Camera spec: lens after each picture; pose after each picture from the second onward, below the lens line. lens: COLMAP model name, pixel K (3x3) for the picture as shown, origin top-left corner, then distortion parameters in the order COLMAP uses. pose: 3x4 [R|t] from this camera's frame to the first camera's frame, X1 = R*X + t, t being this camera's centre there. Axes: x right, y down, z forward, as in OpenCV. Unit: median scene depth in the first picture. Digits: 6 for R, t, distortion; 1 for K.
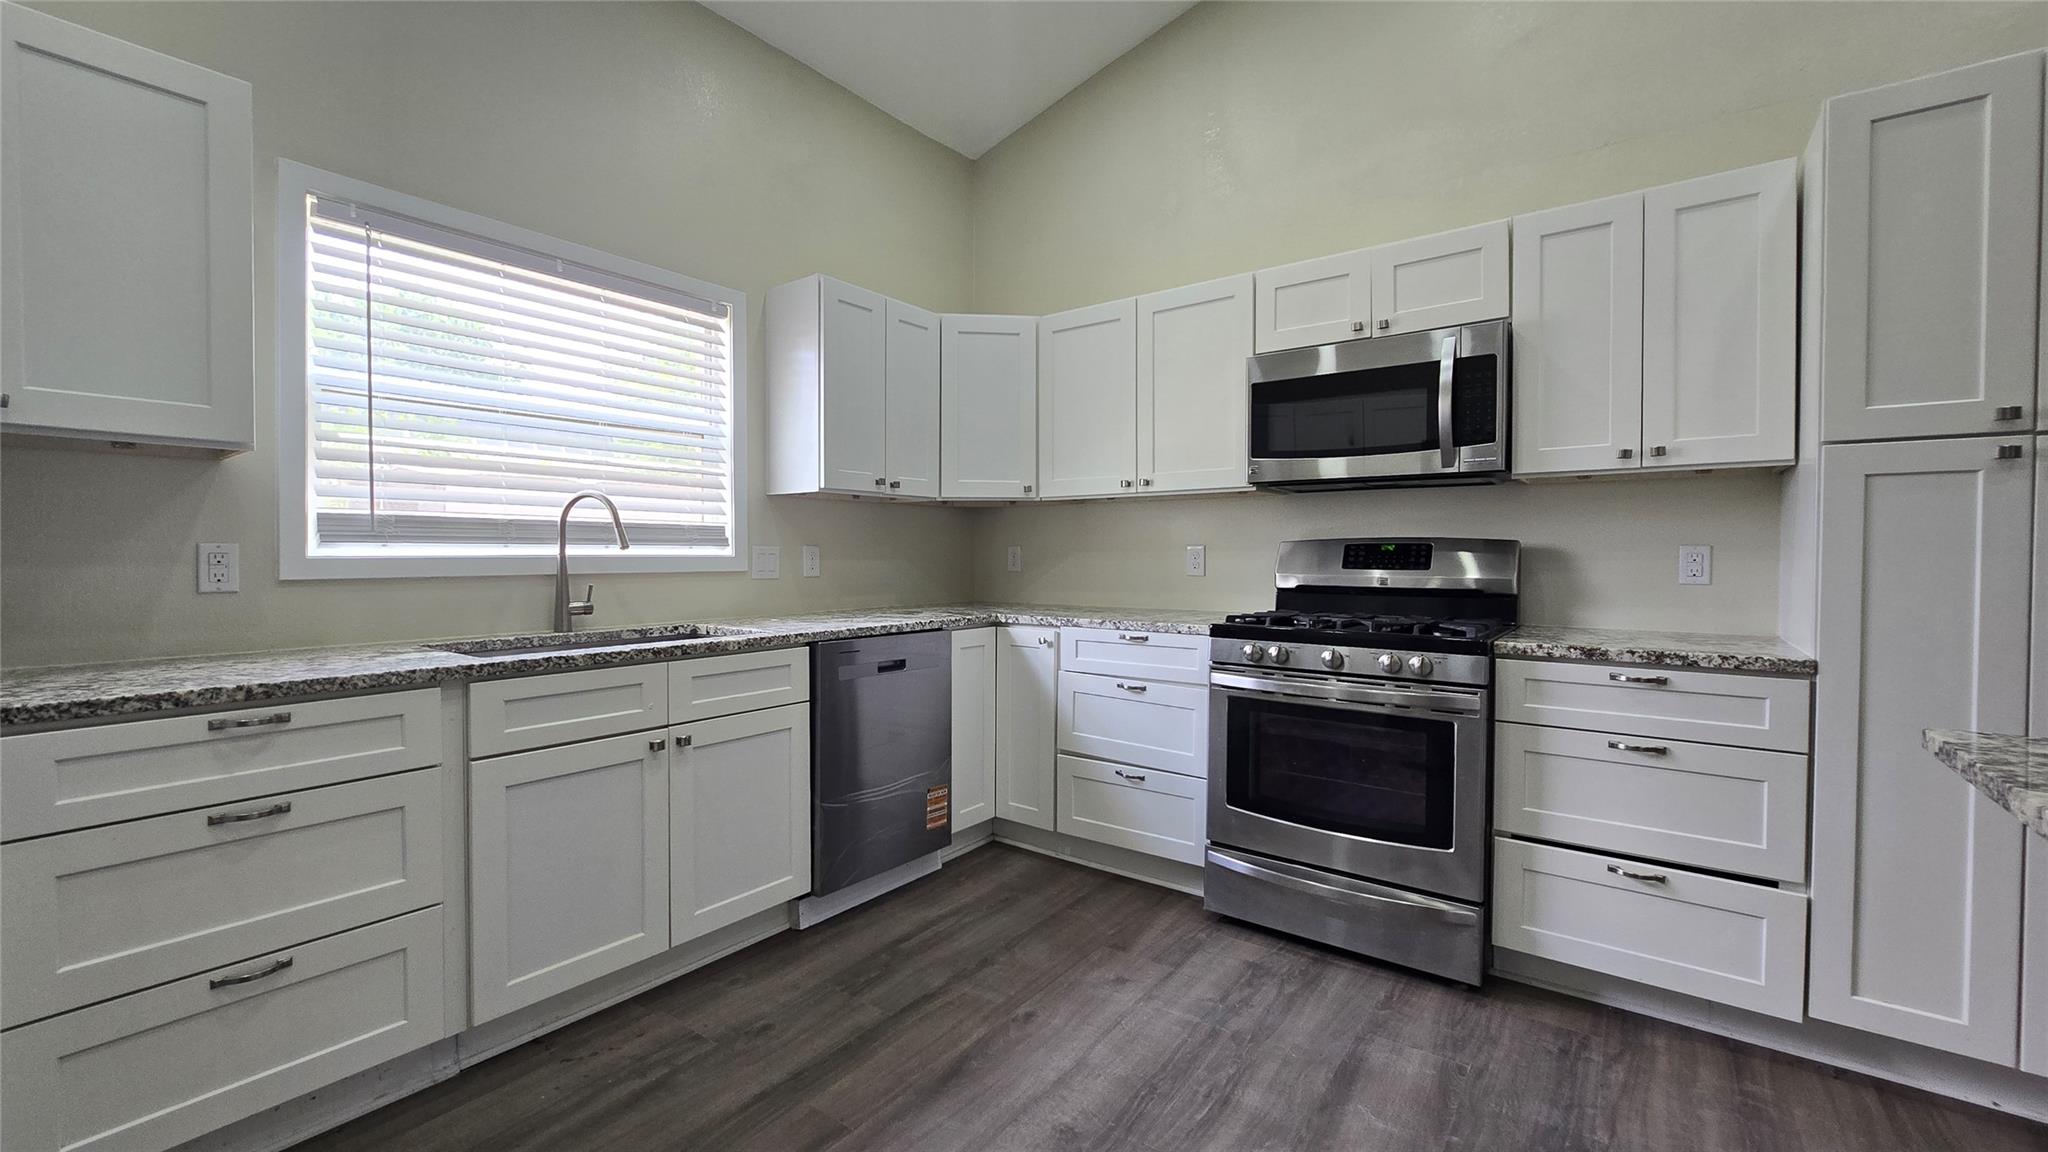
lens RADIAL K [[836.4, 0, 1002.3], [0, 836.4, 566.4], [0, 0, 1]] dist [-0.002212, -0.000406]
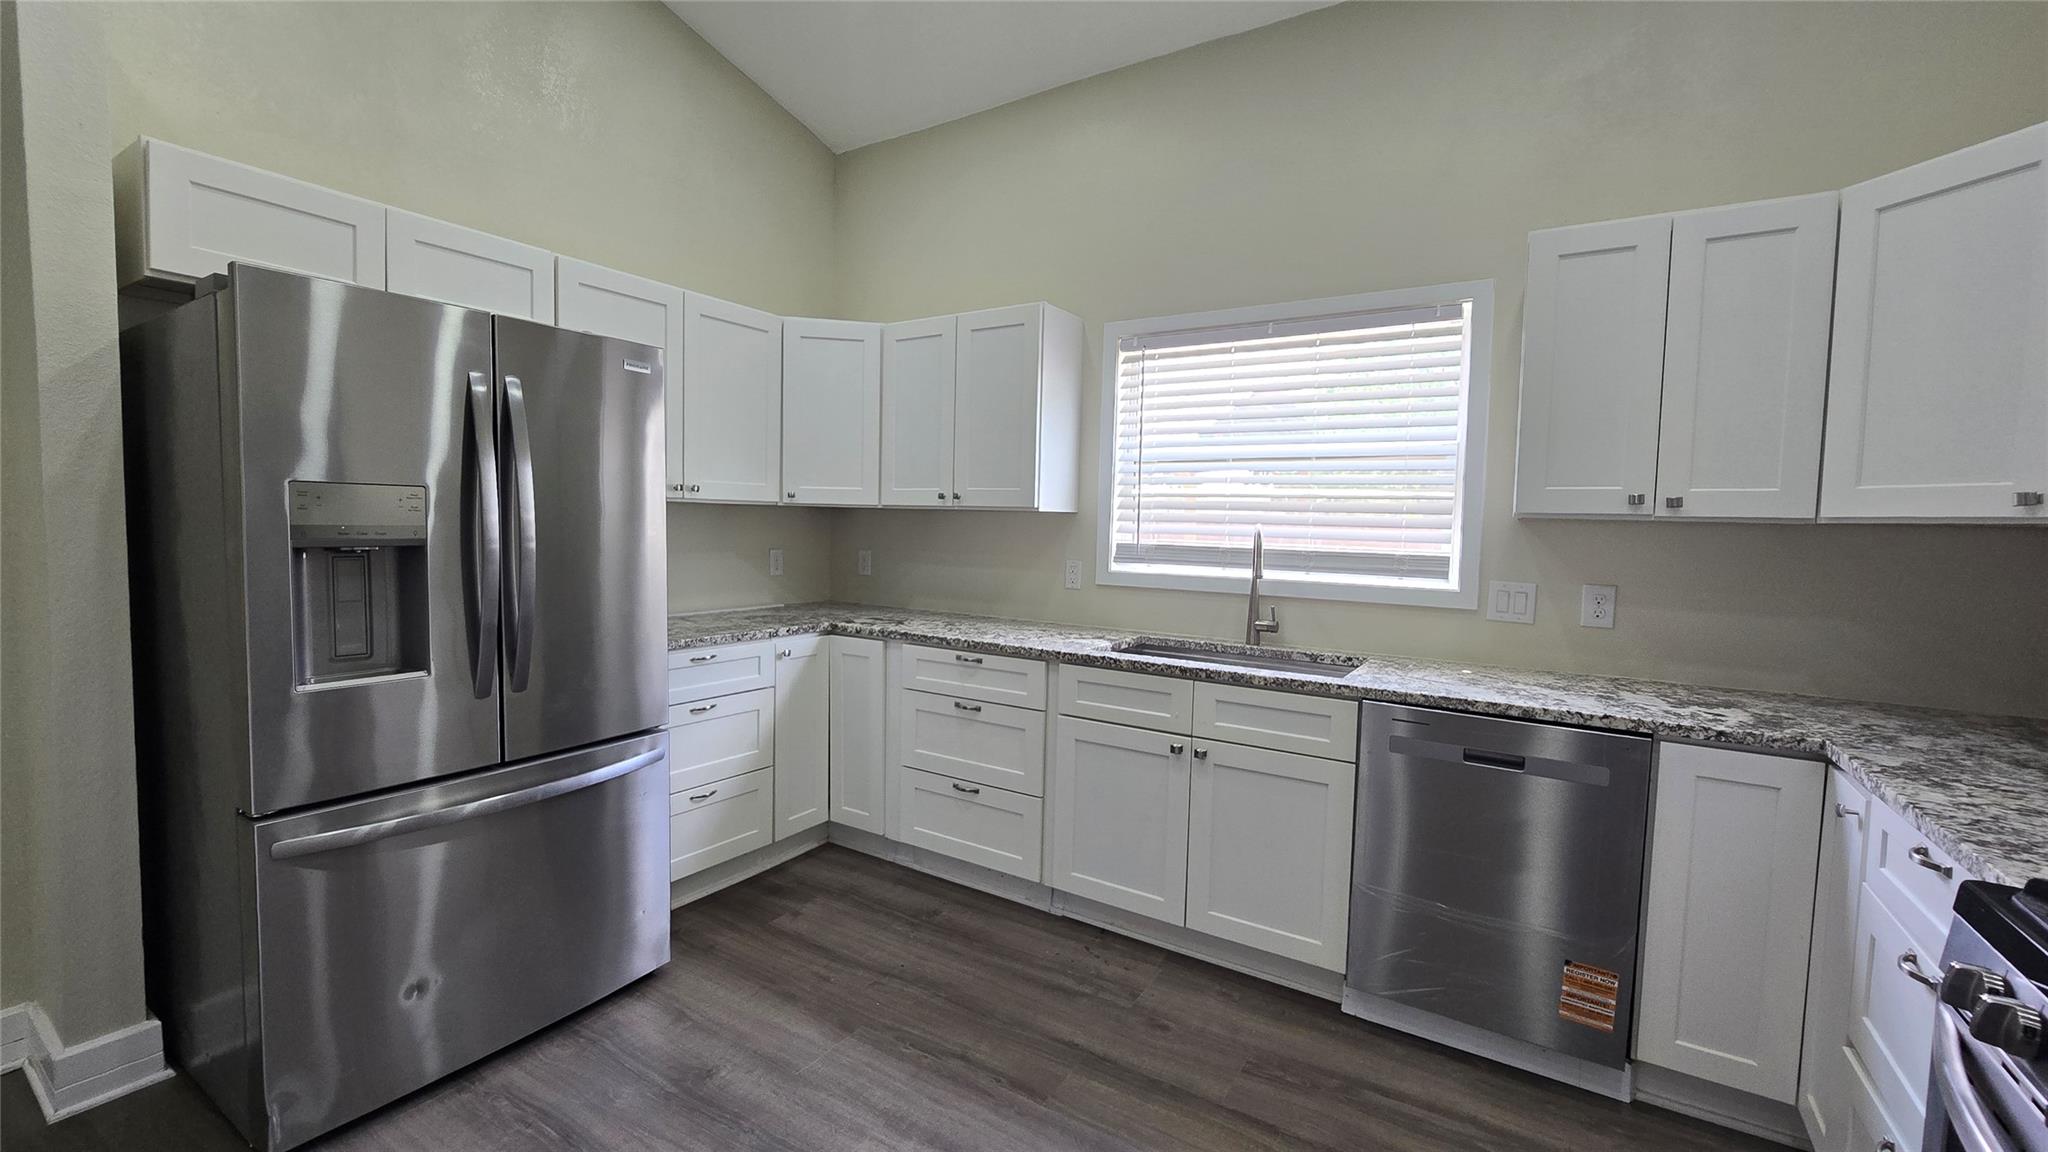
lens RADIAL K [[836.4, 0, 1002.3], [0, 836.4, 566.4], [0, 0, 1]] dist [-0.002212, -0.000406]
pose [[0.079302, 0.057323, -0.995201, 0.654608], [-0.037707, 0.997803, 0.054468, -0.087410], [0.996137, 0.033207, 0.081289, 0.592637]]
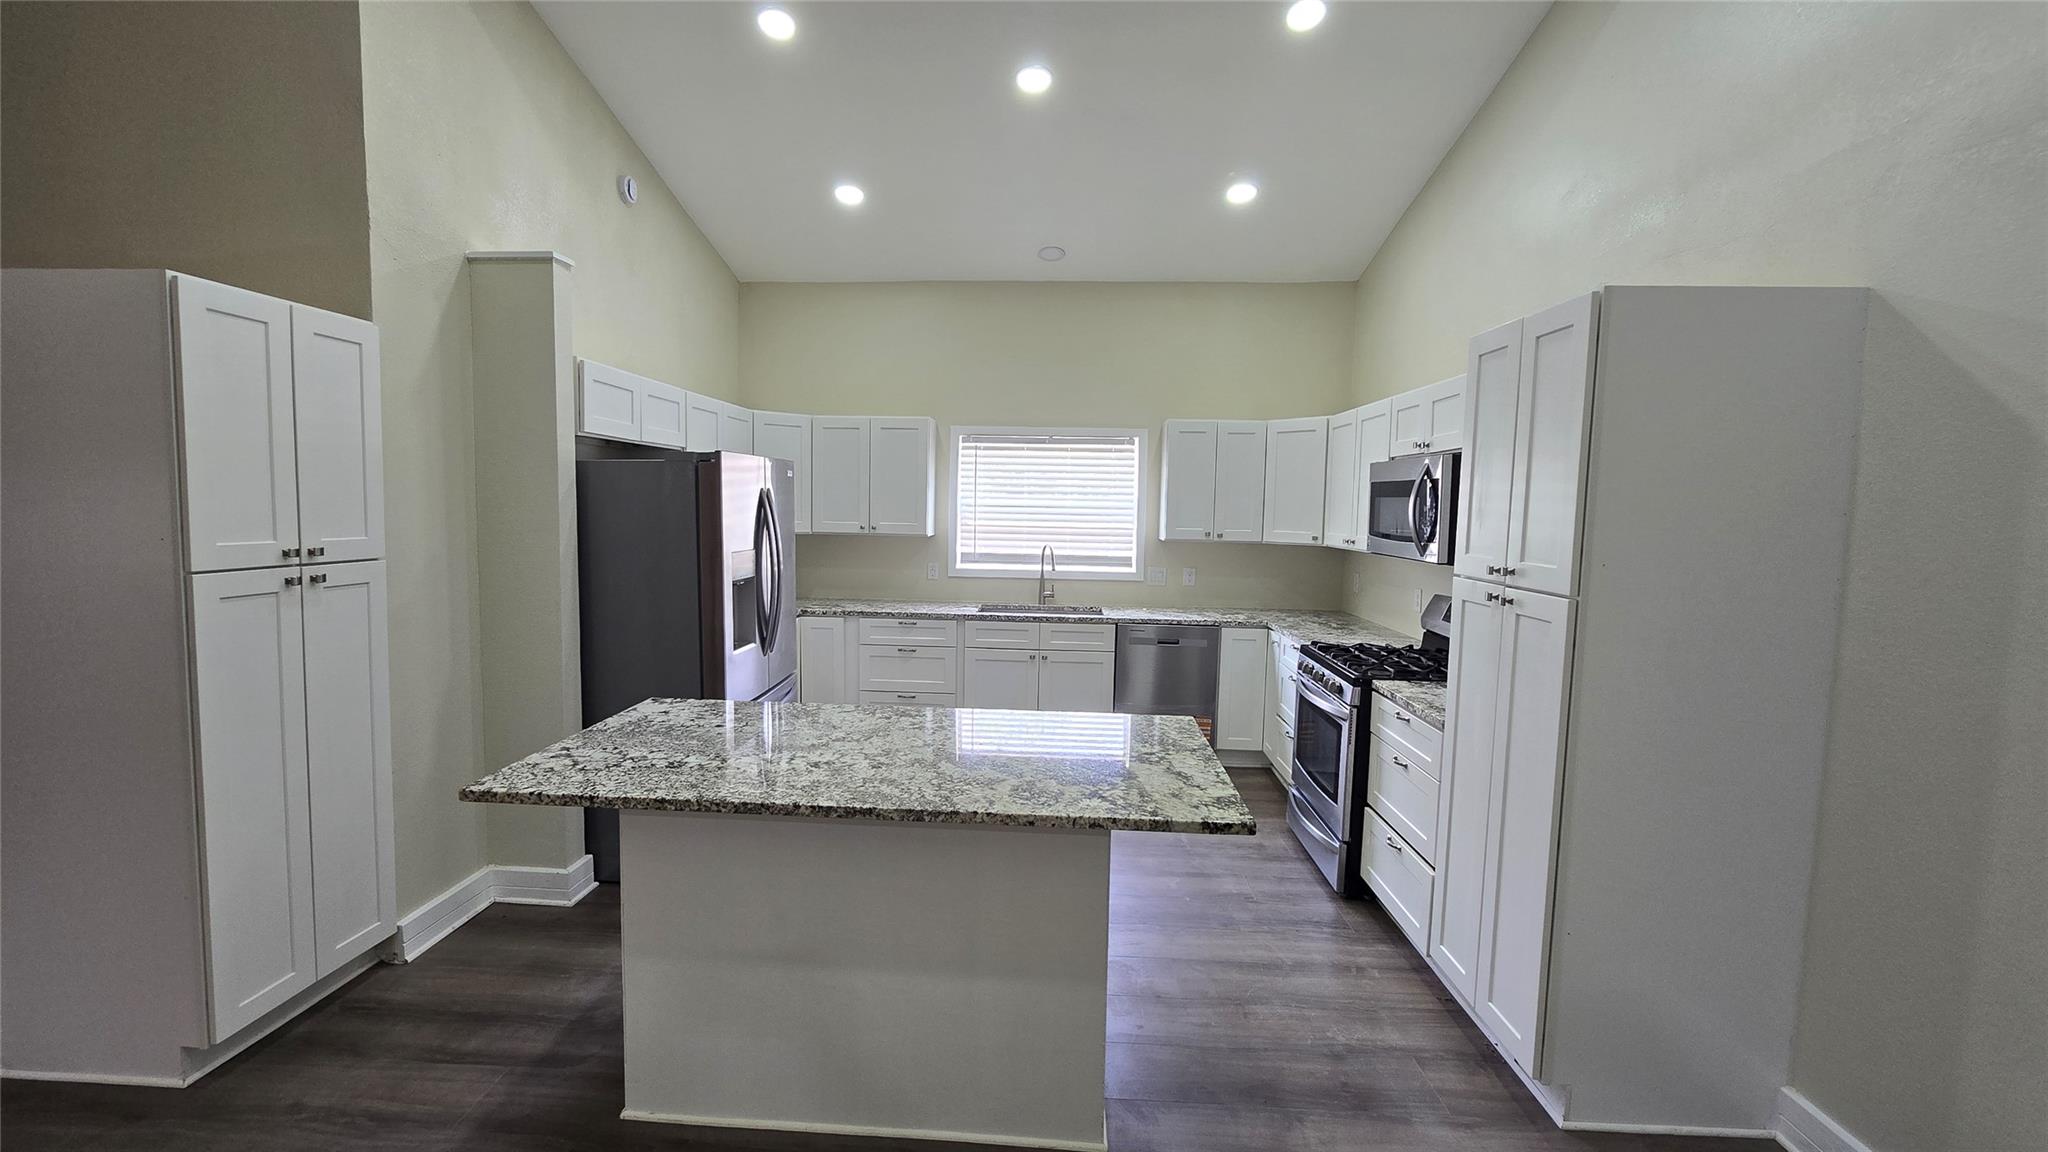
lens RADIAL K [[836.4, 0, 1002.3], [0, 836.4, 566.4], [0, 0, 1]] dist [-0.002212, -0.000406]
pose [[0.556850, 0.071313, -0.827546, 1.367326], [-0.030624, 0.997393, 0.065344, -0.179950], [0.830048, -0.011044, 0.557582, -0.369401]]
